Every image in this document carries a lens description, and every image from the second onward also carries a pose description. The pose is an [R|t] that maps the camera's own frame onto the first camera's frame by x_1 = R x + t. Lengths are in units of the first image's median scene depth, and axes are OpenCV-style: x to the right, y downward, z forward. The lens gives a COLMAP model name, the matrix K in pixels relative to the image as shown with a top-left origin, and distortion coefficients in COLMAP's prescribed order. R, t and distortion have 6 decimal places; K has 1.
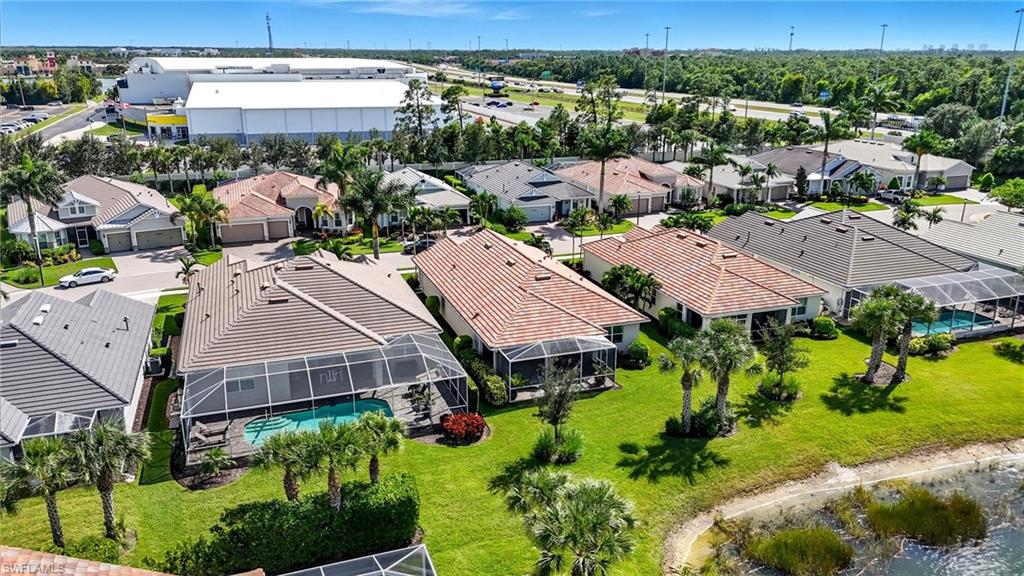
lens RADIAL K [[754.3, 0, 512.0], [0, 754.3, 288.0], [0, 0, 1]] dist [0.070255, -0.095712]
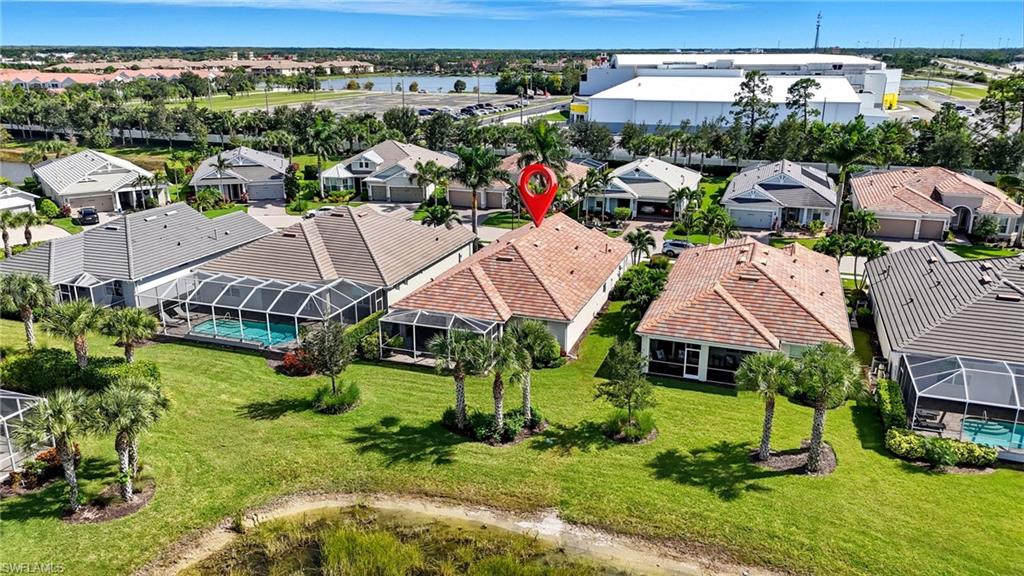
lens RADIAL K [[754.3, 0, 512.0], [0, 754.3, 288.0], [0, 0, 1]] dist [0.070255, -0.095712]
pose [[0.772247, 0.188370, -0.606754, 0.650143], [-0.189123, 0.979897, 0.063508, -0.040220], [0.606520, 0.065708, 0.792348, 0.231175]]
